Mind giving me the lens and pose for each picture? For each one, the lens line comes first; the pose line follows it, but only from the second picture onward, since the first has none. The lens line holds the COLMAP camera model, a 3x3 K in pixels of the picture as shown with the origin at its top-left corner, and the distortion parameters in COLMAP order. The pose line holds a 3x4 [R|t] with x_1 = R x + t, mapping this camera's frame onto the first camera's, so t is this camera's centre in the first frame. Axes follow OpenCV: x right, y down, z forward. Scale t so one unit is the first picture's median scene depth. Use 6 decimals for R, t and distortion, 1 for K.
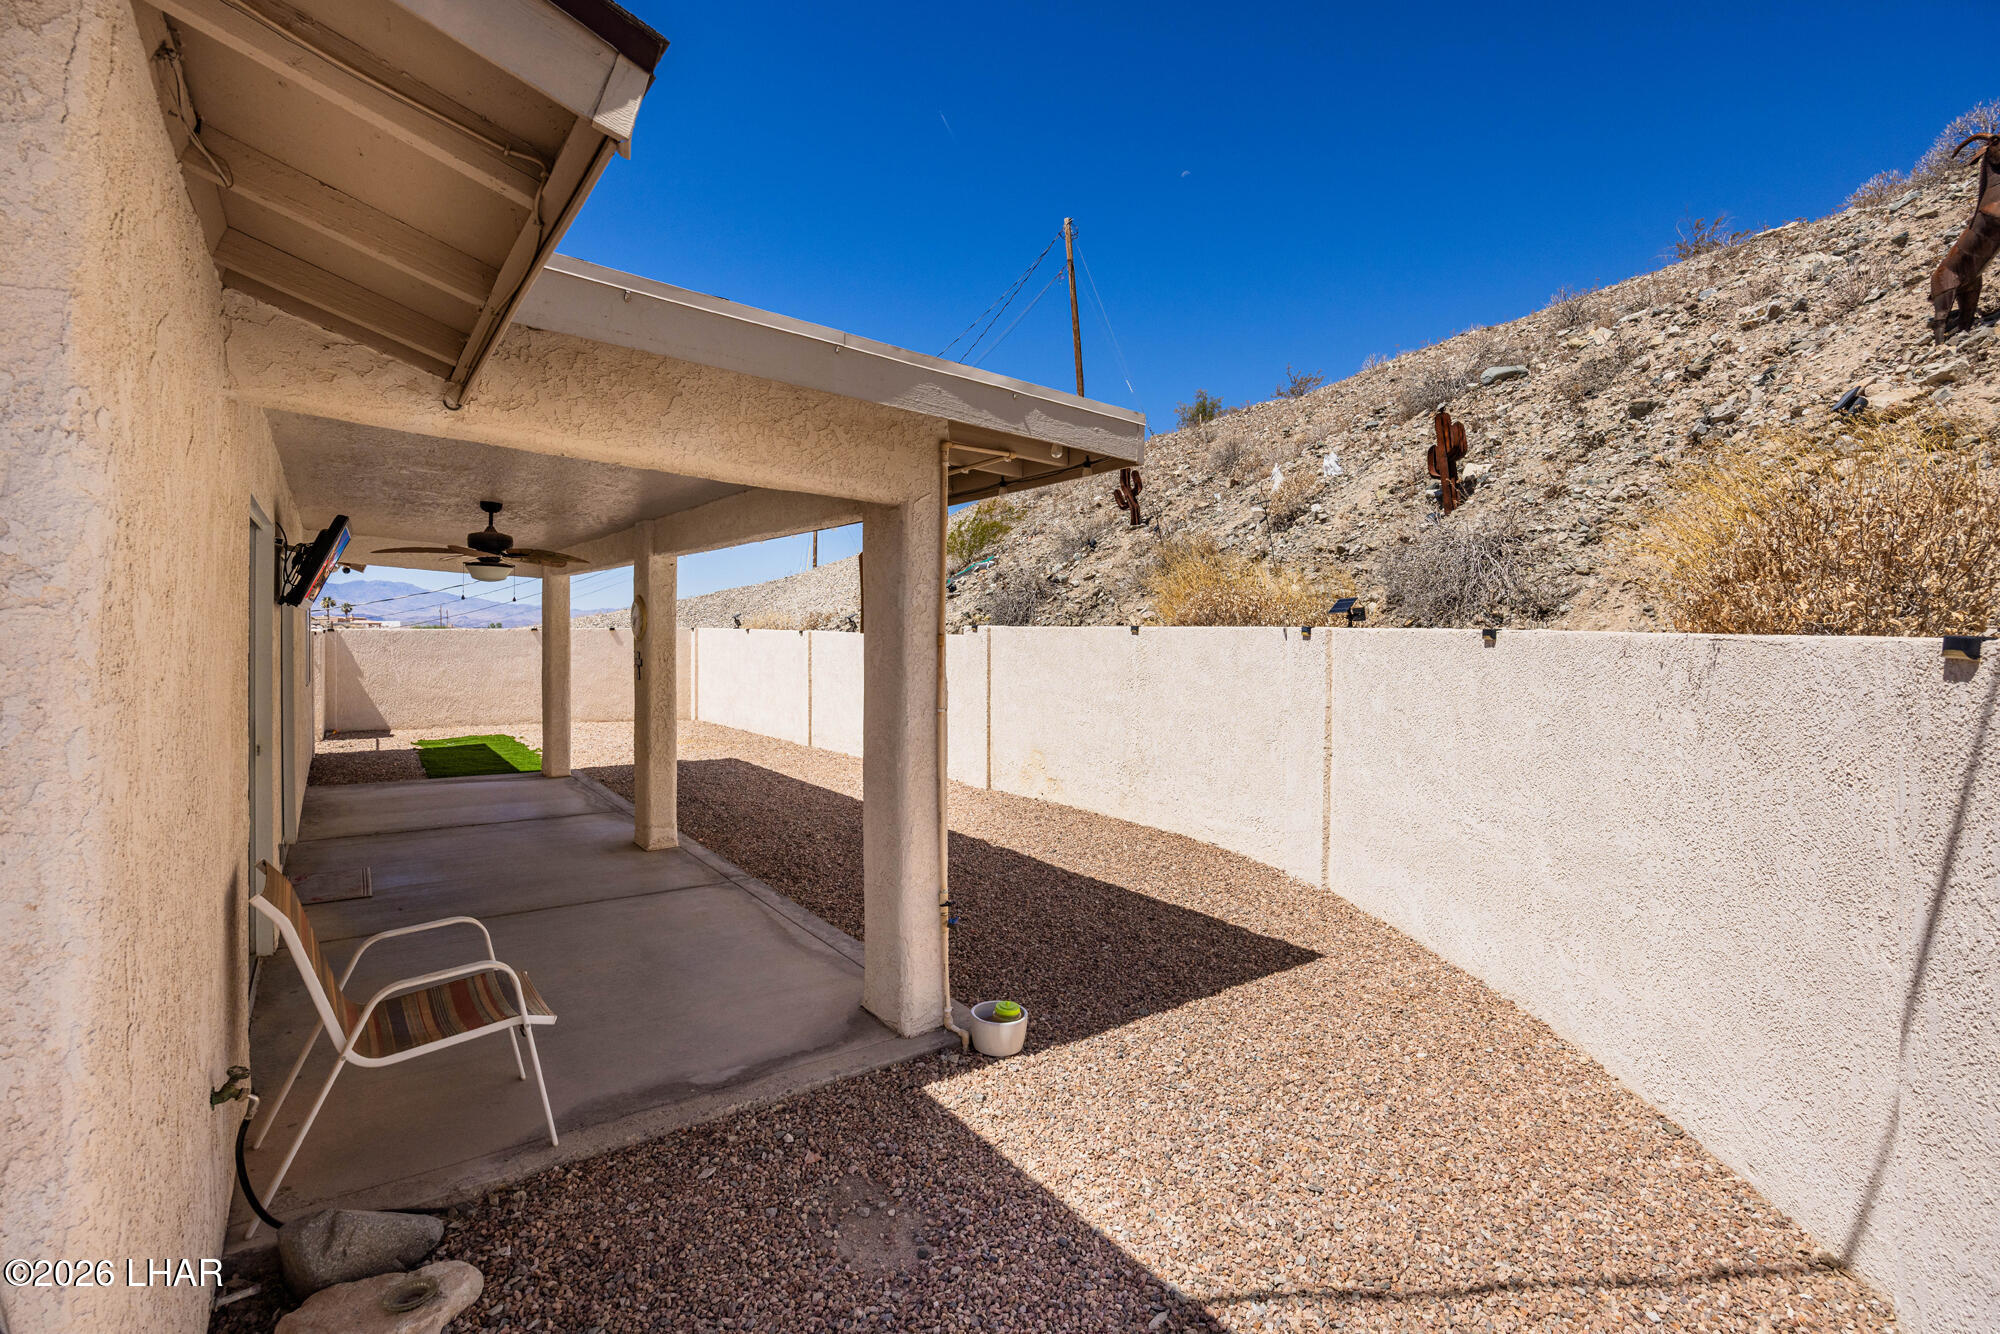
lens RADIAL K [[885.3, 0, 1002.3], [0, 885.3, 631.3], [0, 0, 1]] dist [0.000310, 0.000005]
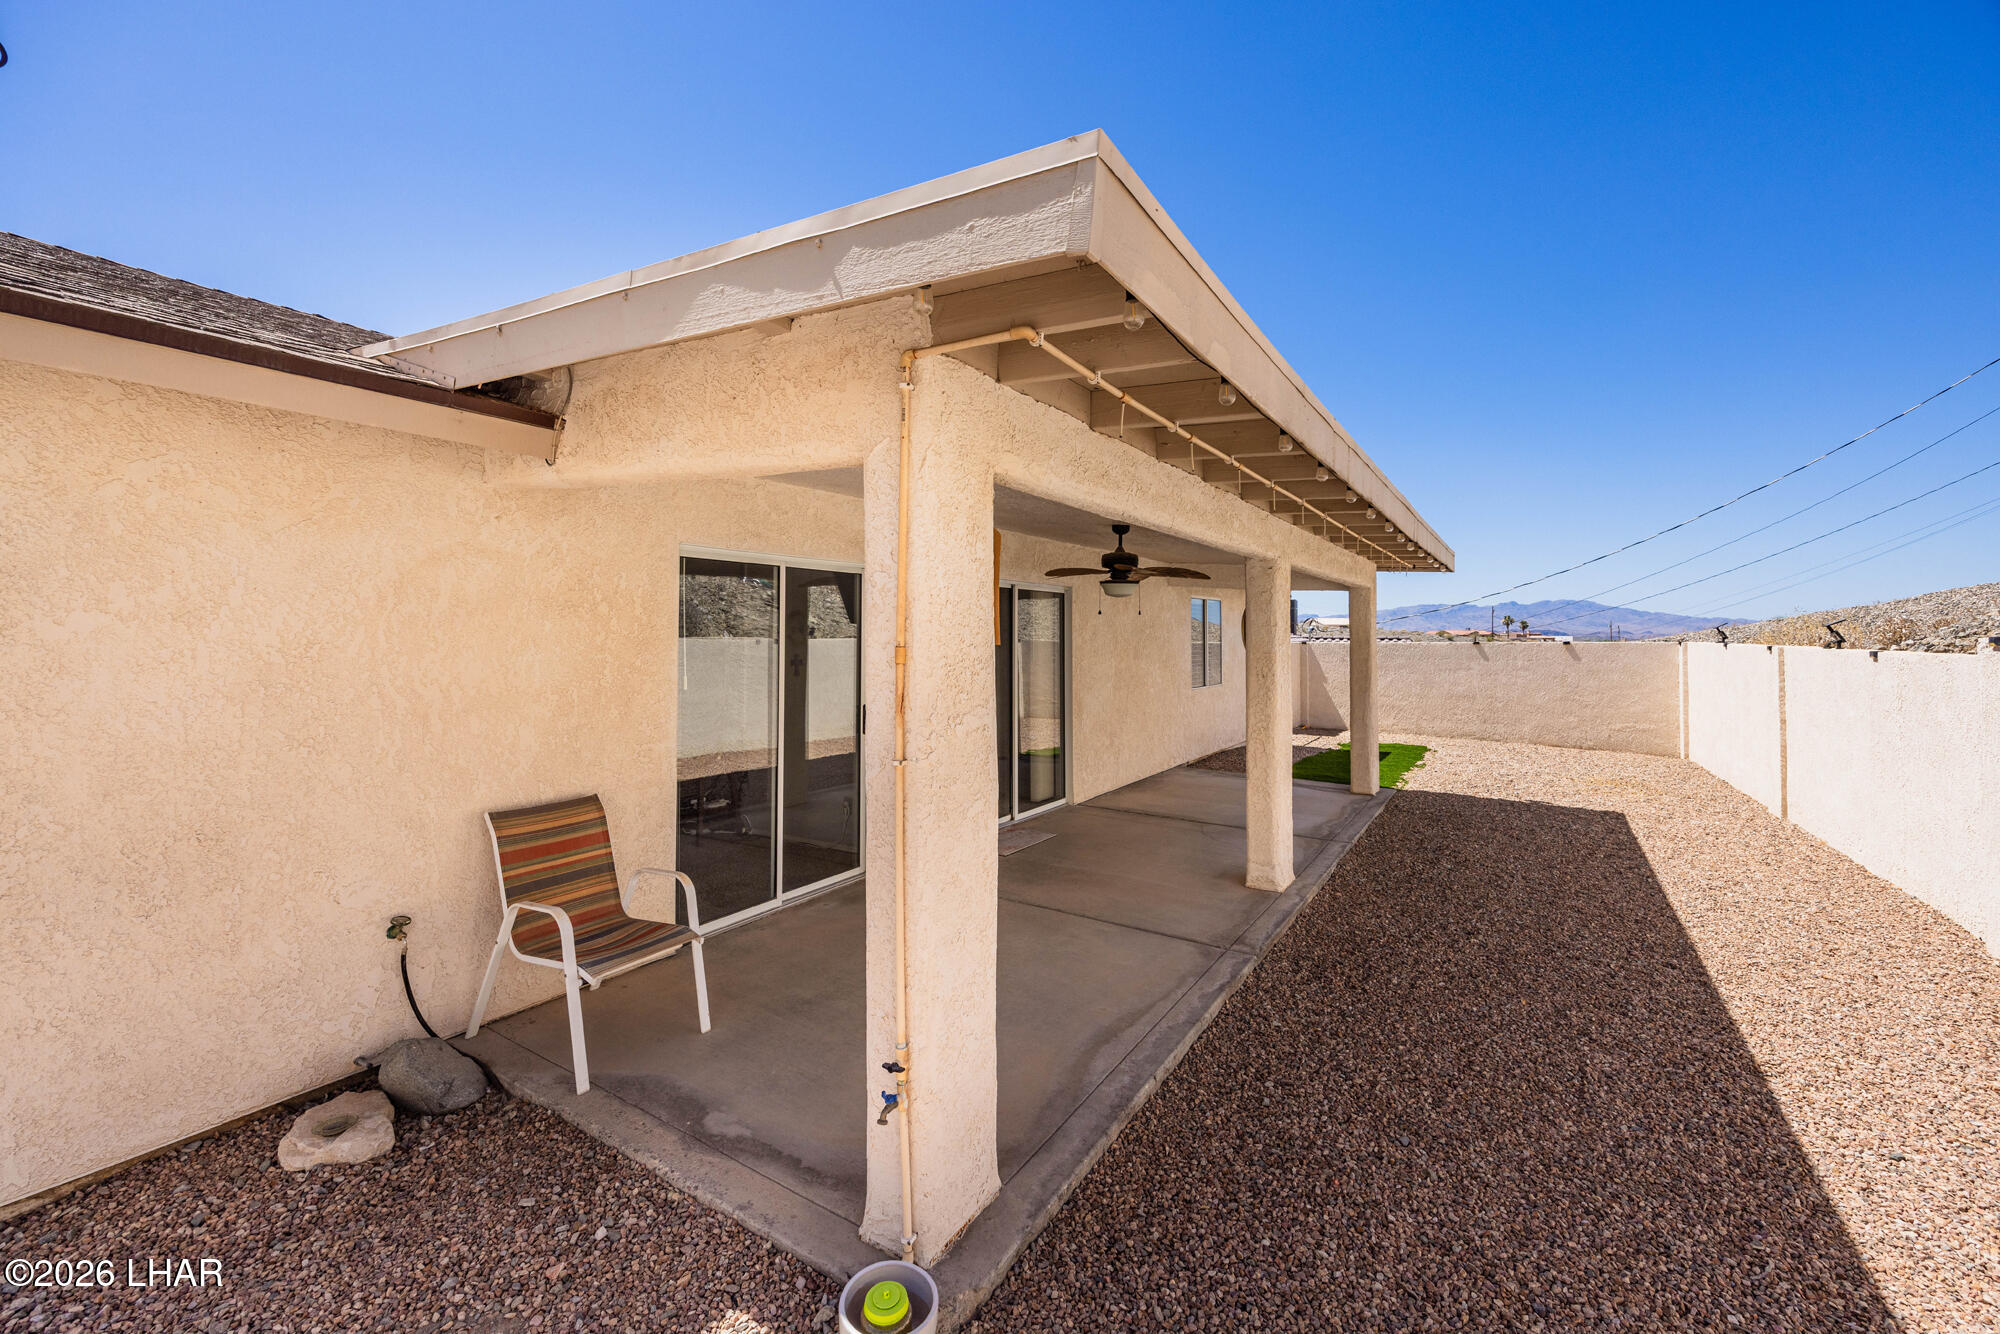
lens RADIAL K [[806.6, 0, 1002.9], [0, 806.6, 620.9], [0, 0, 1]] dist [0.009200, 0.000006]
pose [[0.377353, -0.020473, -0.925843, 0.348983], [-0.008022, 0.999646, -0.025375, -0.000047], [0.926035, 0.017002, 0.377055, 0.572872]]
